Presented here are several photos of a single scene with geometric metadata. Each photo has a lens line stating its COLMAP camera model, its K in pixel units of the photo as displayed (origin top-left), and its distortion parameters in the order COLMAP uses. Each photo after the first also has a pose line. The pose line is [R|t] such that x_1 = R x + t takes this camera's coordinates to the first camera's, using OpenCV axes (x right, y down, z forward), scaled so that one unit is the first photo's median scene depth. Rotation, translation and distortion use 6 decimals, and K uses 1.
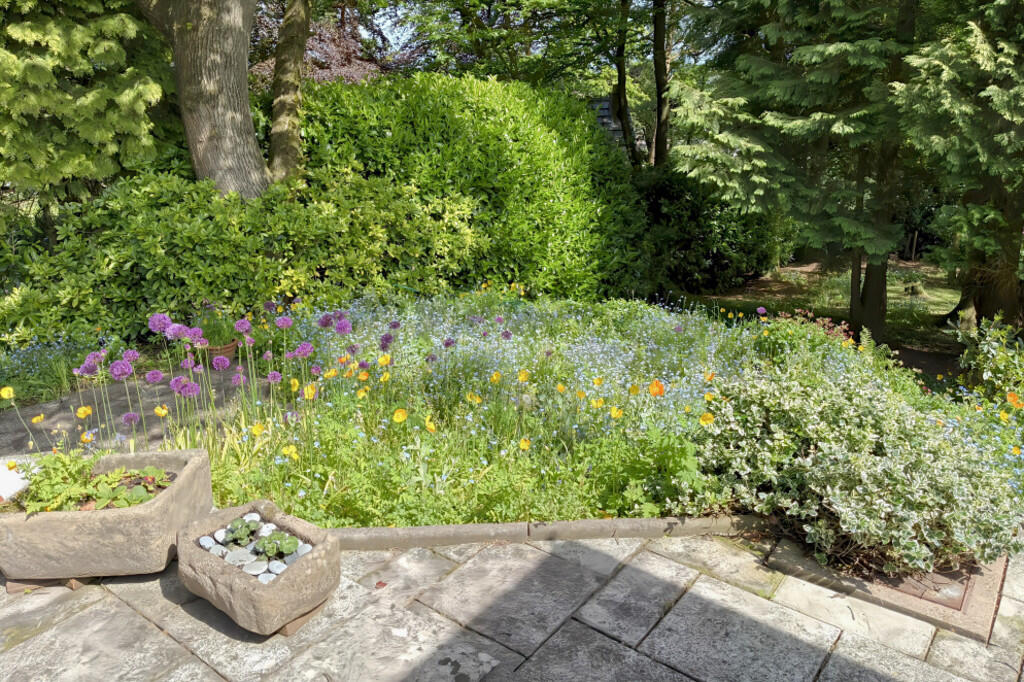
lens RADIAL K [[771.0, 0, 512.7], [0, 771.0, 337.4], [0, 0, 1]] dist [-0.016833, -0.007588]
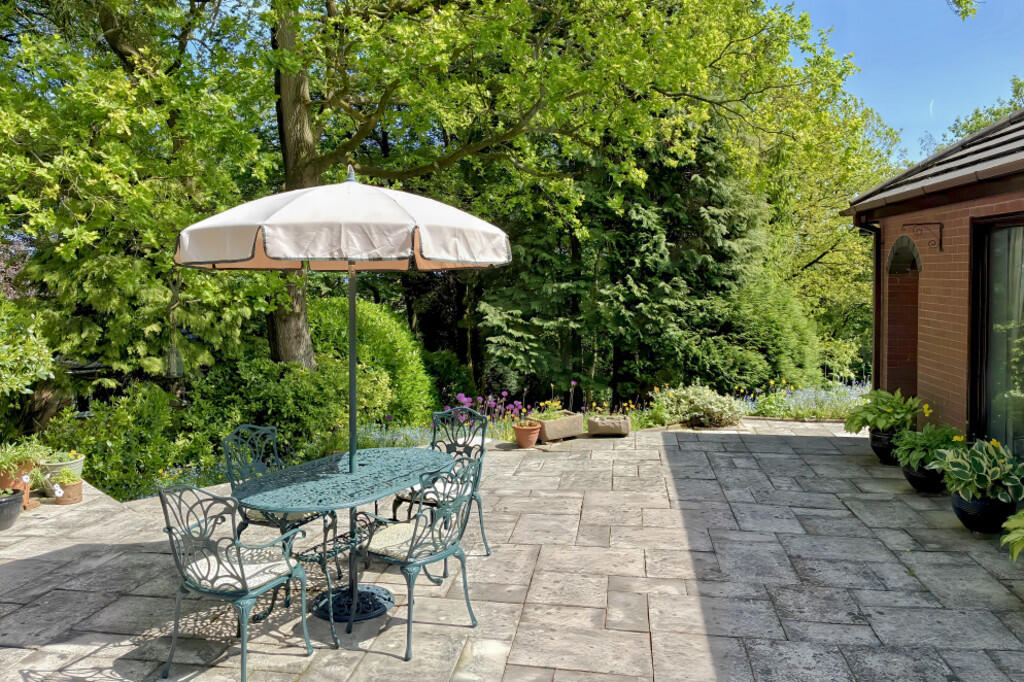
lens RADIAL K [[771.0, 0, 511.9], [0, 771.0, 340.9], [0, 0, 1]] dist [-0.016833, -0.007588]
pose [[0.865765, -0.032272, 0.499409, -0.678564], [0.160522, 0.963099, -0.216041, 0.160551], [-0.474008, 0.267207, 0.838997, -0.542883]]
